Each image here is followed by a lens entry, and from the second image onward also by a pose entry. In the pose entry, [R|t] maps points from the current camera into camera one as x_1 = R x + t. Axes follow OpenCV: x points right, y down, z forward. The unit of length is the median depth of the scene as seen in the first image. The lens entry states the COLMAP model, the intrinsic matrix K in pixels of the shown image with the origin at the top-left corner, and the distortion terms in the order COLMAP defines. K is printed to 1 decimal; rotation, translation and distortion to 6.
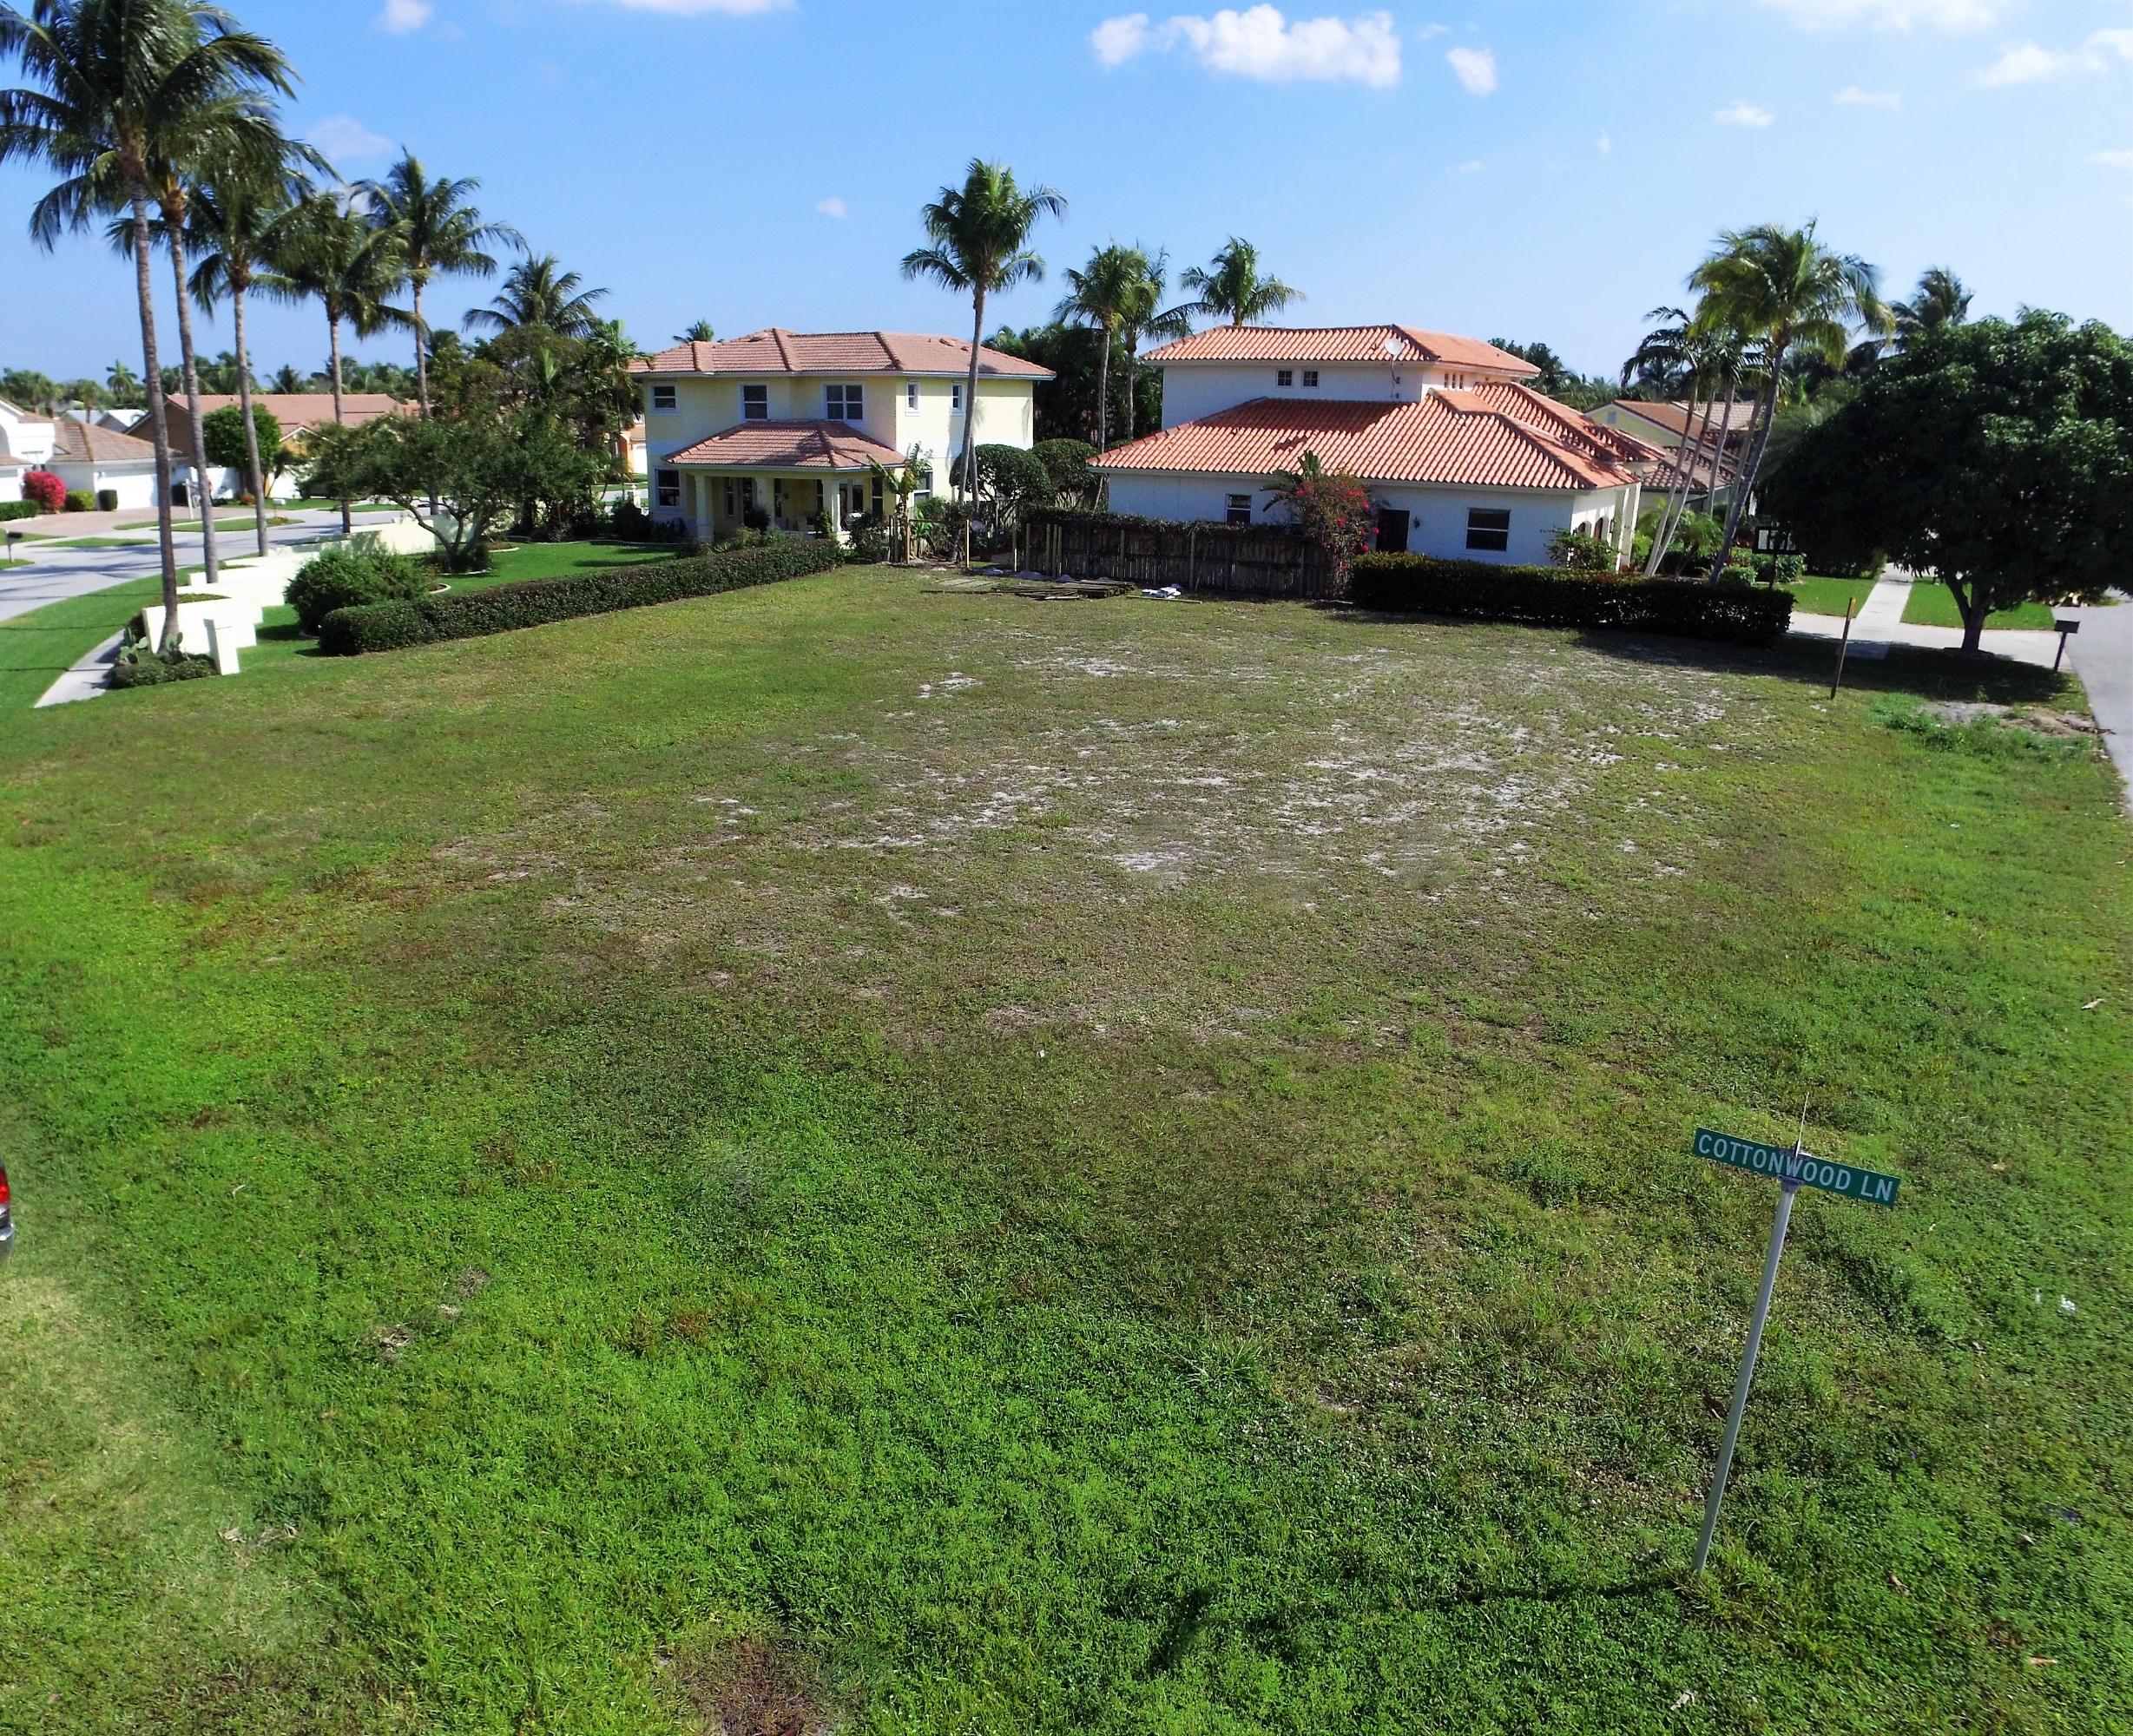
lens RADIAL K [[1573.5, 0, 990.5], [0, 1573.5, 930.3], [0, 0, 1]] dist [-0.141843, 0.122616]
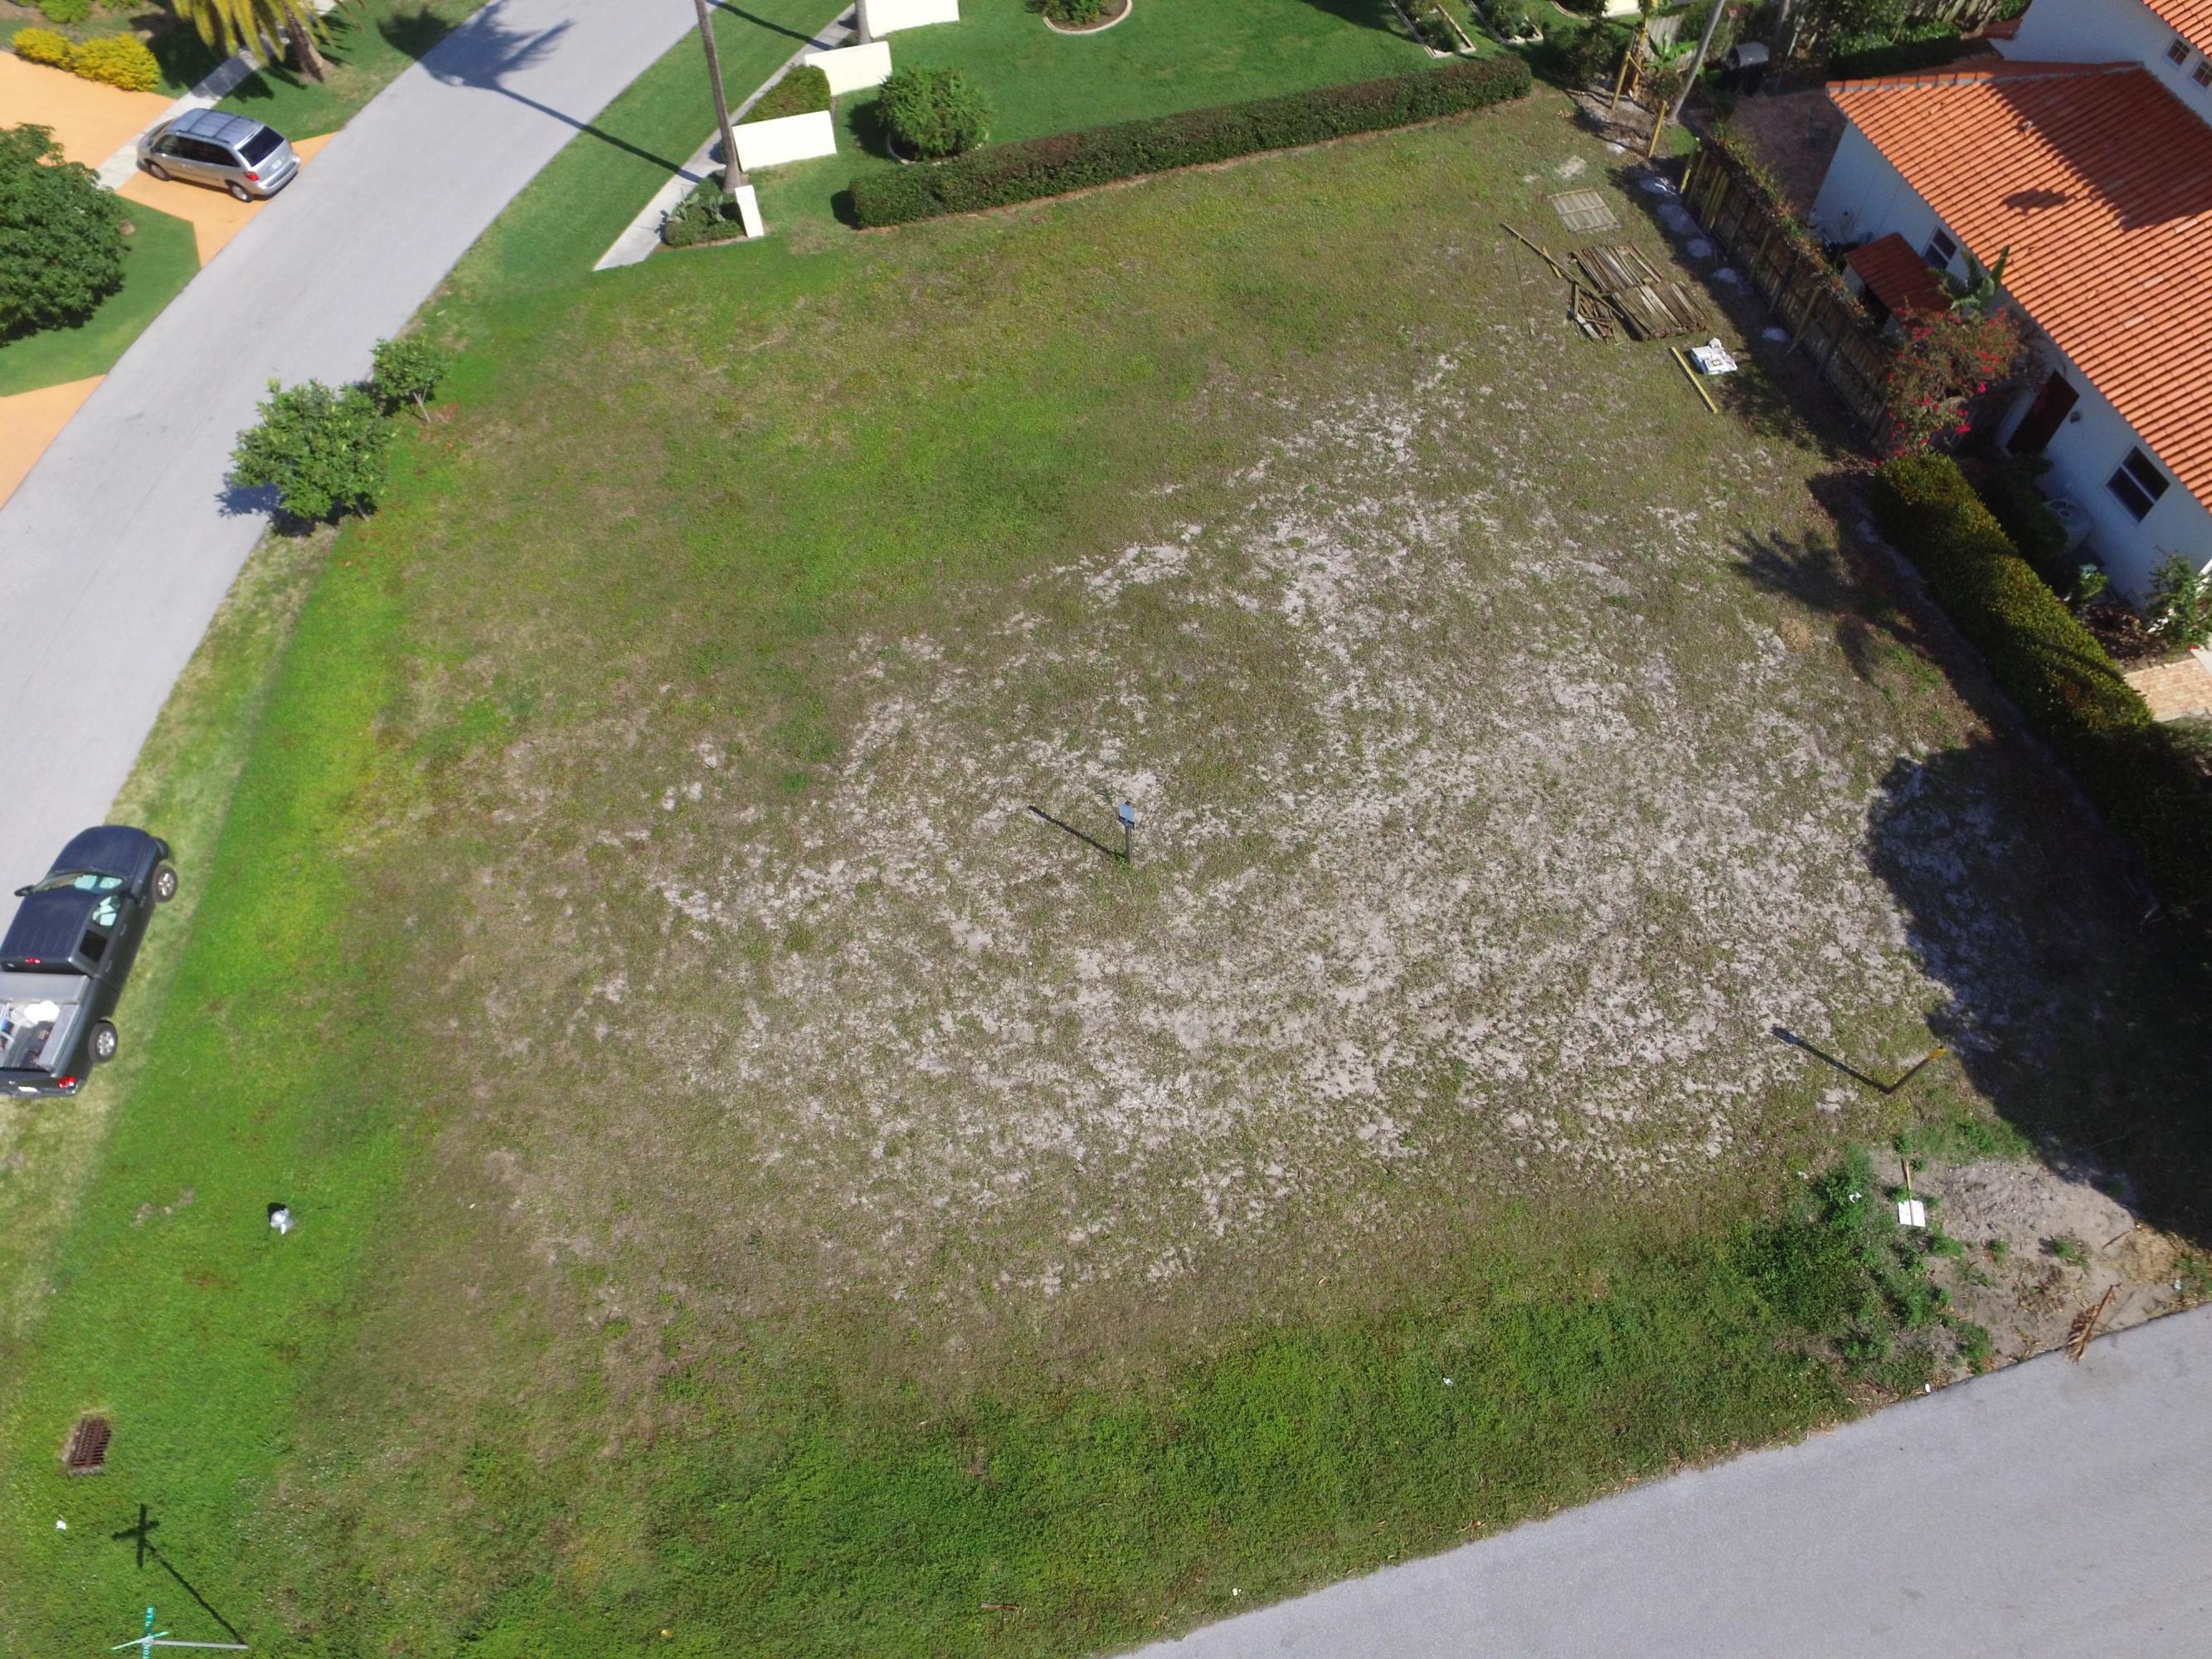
lens RADIAL K [[1502.9, 0, 1114.1], [0, 1502.9, 892.8], [0, 0, 1]] dist [-0.129495, 0.099268]
pose [[0.729625, 0.576502, -0.367821, 0.316325], [-0.197322, 0.692476, 0.693932, -0.480169], [0.654760, -0.433731, 0.619004, 0.170408]]
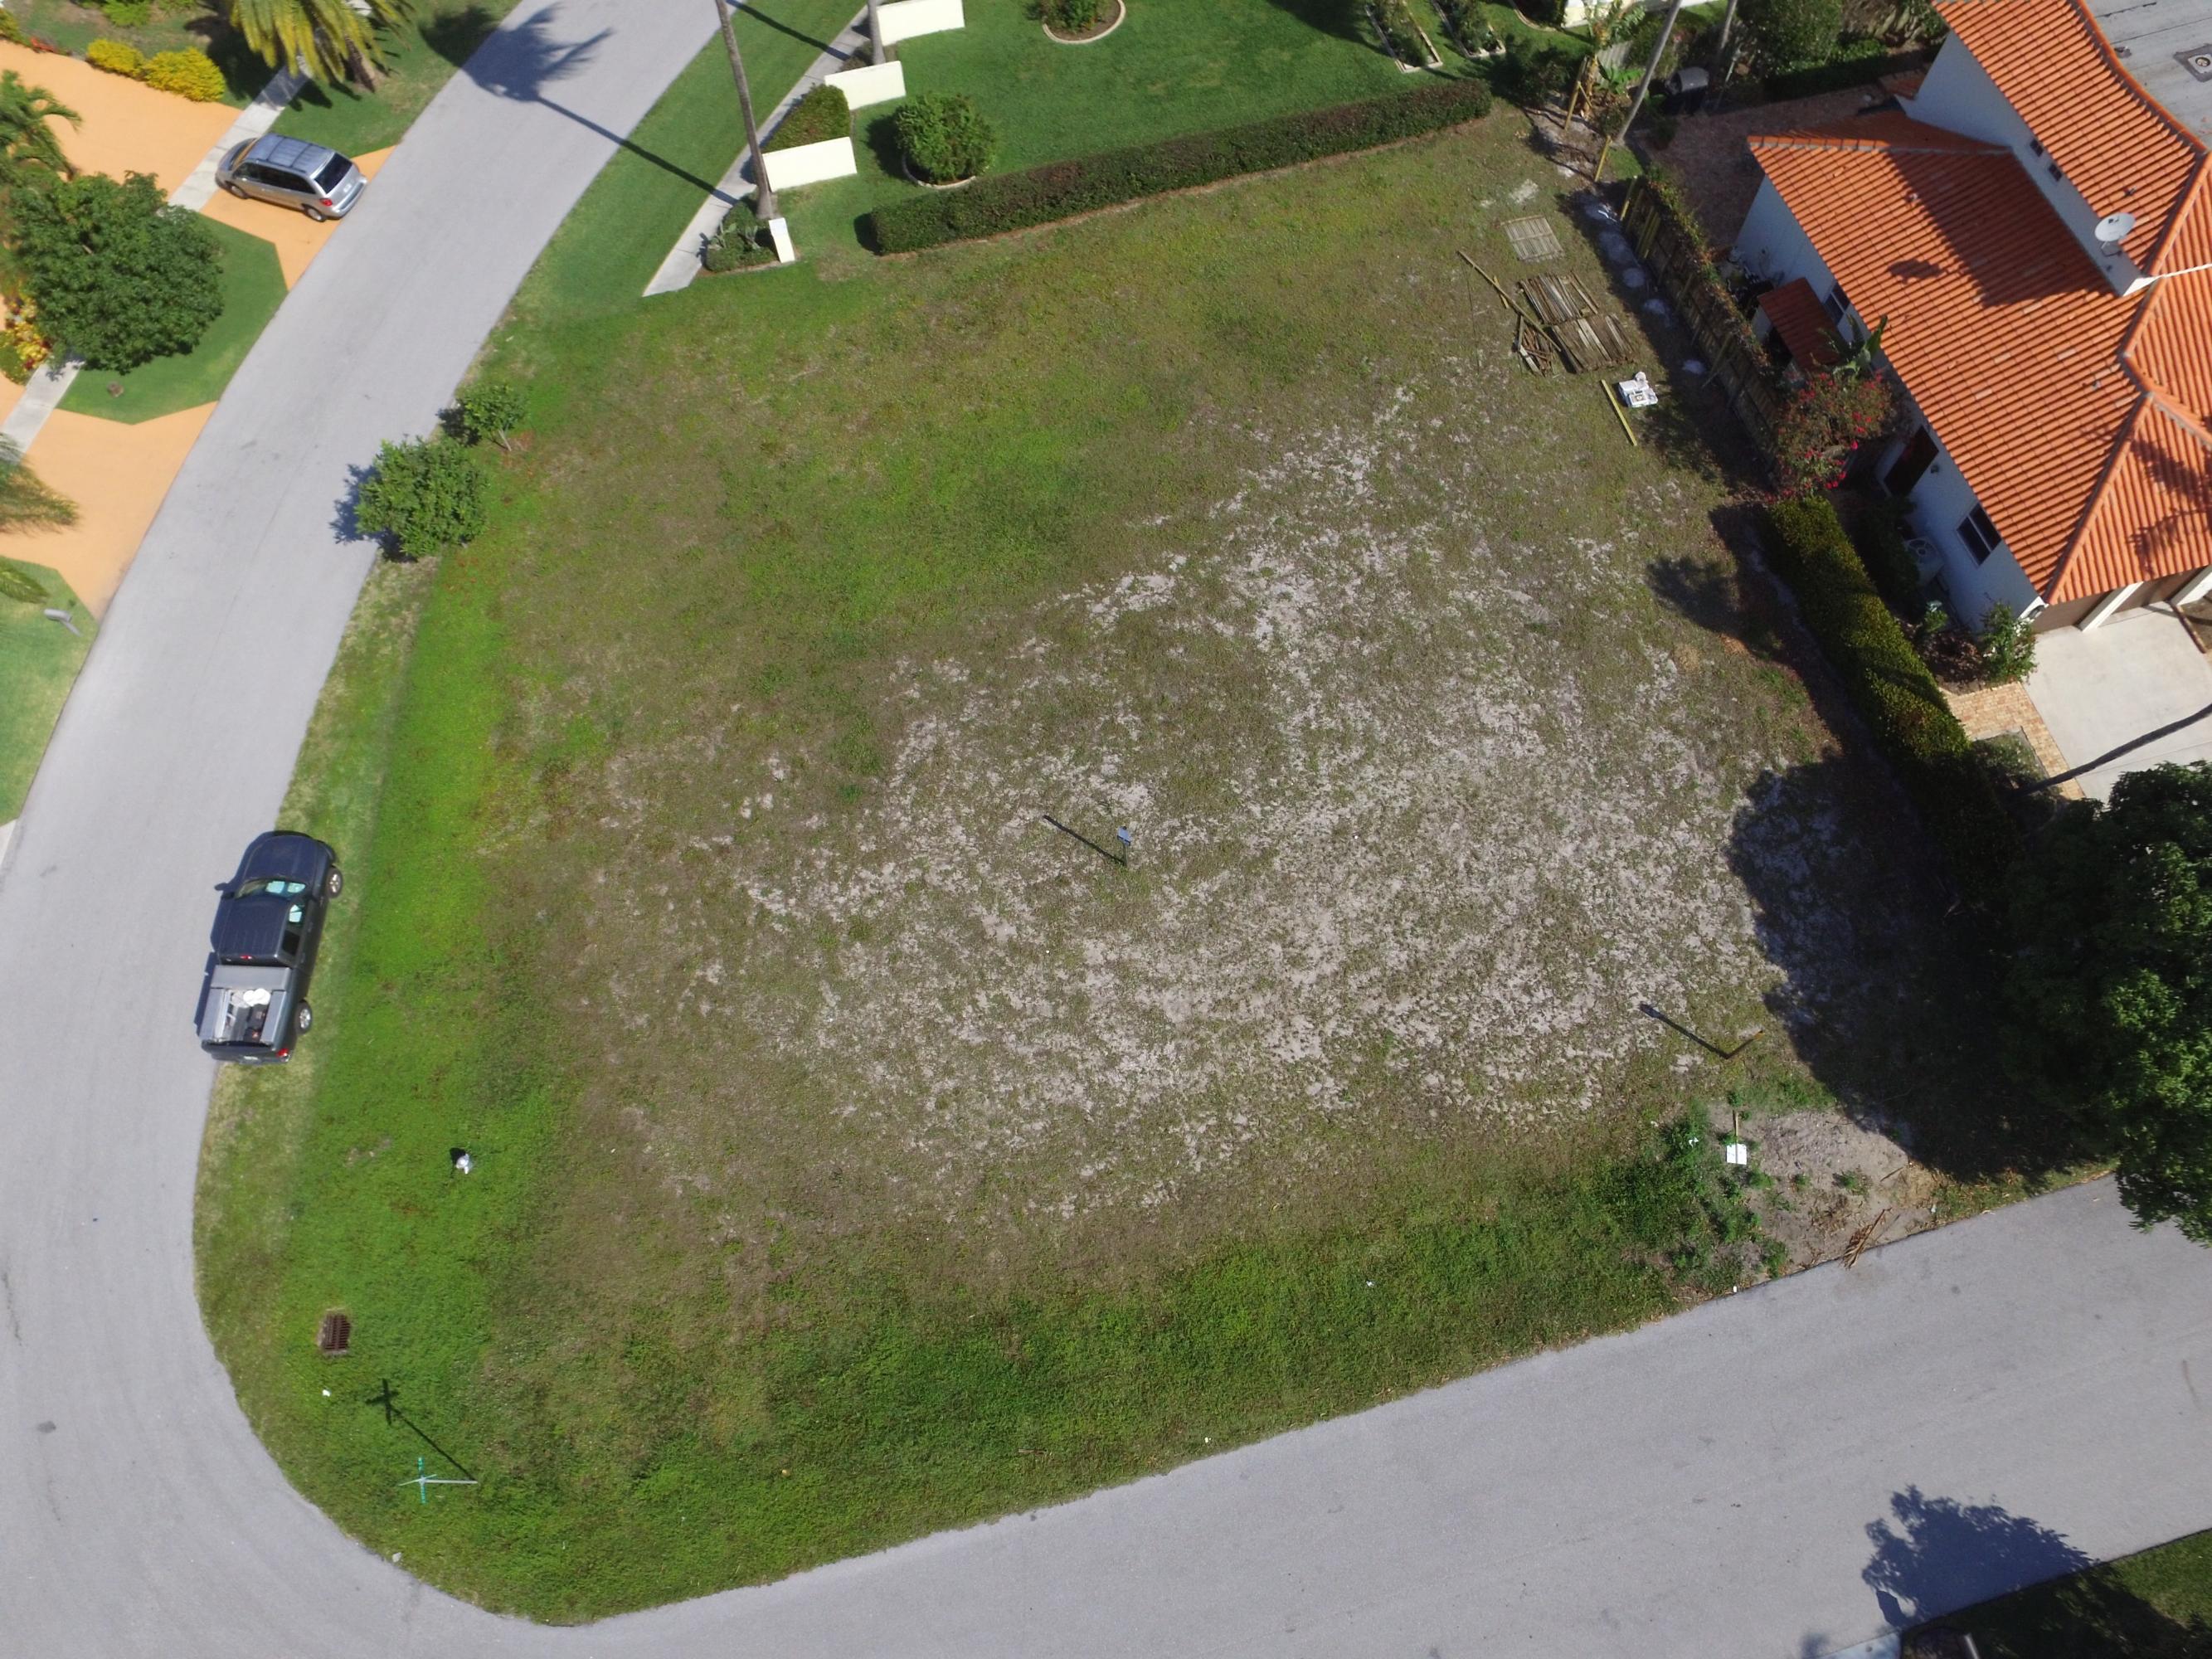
lens RADIAL K [[1502.6, 0, 1109.0], [0, 1502.6, 893.5], [0, 0, 1]] dist [-0.129896, 0.103457]
pose [[0.732637, 0.614403, -0.292835, 0.311872], [-0.197874, 0.603938, 0.772078, -0.635867], [0.651221, -0.507708, 0.564042, 0.120752]]
